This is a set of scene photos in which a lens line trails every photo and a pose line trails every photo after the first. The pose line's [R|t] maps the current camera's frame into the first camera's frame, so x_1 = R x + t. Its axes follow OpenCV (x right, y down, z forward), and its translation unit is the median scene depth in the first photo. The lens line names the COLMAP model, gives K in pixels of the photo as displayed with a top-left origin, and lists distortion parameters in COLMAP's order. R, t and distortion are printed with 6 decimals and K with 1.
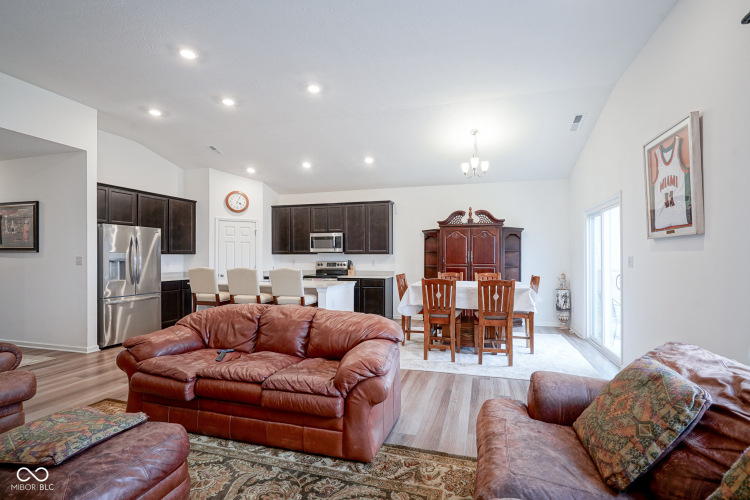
lens RADIAL K [[351.1, 0, 379.0], [0, 351.1, 254.7], [0, 0, 1]] dist [0.000507, 0.000362]
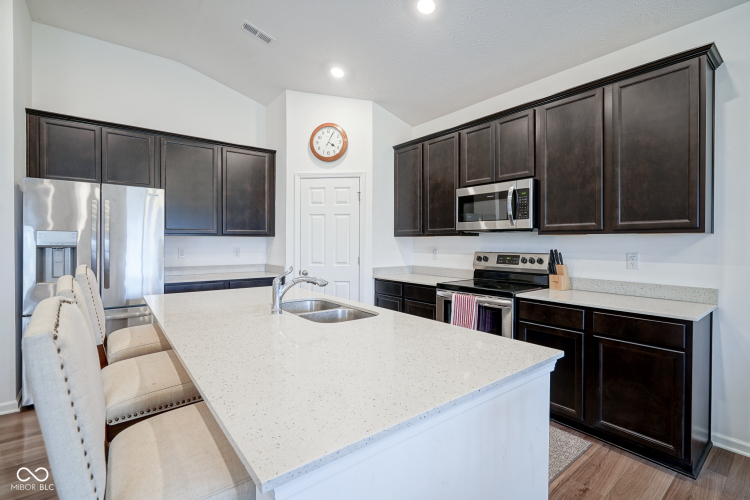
lens RADIAL K [[341.3, 0, 374.7], [0, 341.3, 244.8], [0, 0, 1]] dist [0.000233, 0.000245]
pose [[0.815130, 0.007317, -0.579233, -0.028312], [0.000569, 0.999910, 0.013432, 0.004846], [0.579278, -0.011279, 0.815052, 0.594102]]
